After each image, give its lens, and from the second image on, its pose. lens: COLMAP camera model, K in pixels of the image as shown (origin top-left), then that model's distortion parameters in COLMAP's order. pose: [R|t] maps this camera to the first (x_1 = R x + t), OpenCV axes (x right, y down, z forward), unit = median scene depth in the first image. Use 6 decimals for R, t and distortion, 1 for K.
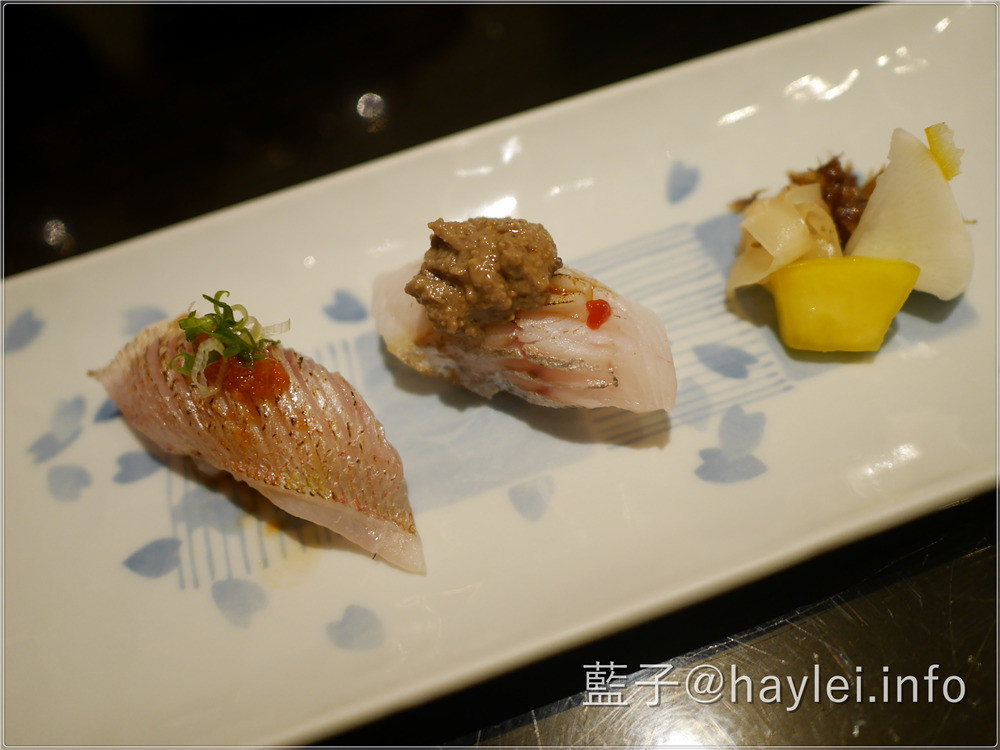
lens RADIAL K [[877.4, 0, 500.0], [0, 877.4, 375.0], [0, 0, 1]] dist [-0.069219, -0.008246]
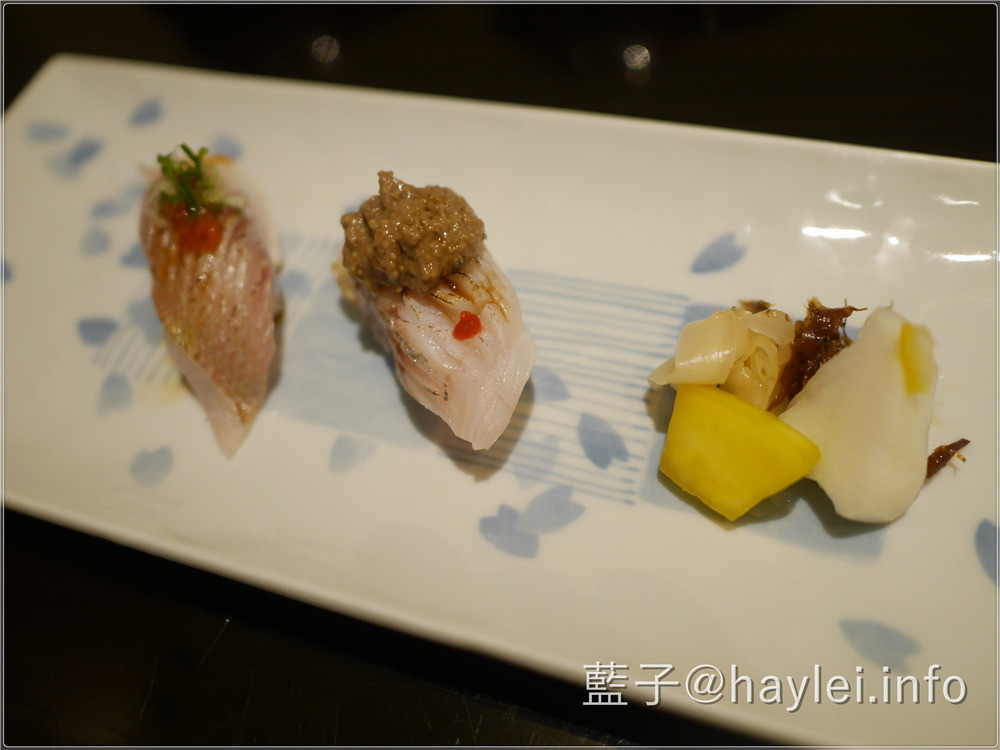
lens RADIAL K [[877.4, 0, 500.0], [0, 877.4, 375.0], [0, 0, 1]] dist [-0.069219, -0.008246]
pose [[0.804361, 0.498305, -0.323567, 0.455394], [-0.467649, 0.866911, 0.172539, -0.196729], [0.366481, 0.012532, 0.930341, 0.095413]]
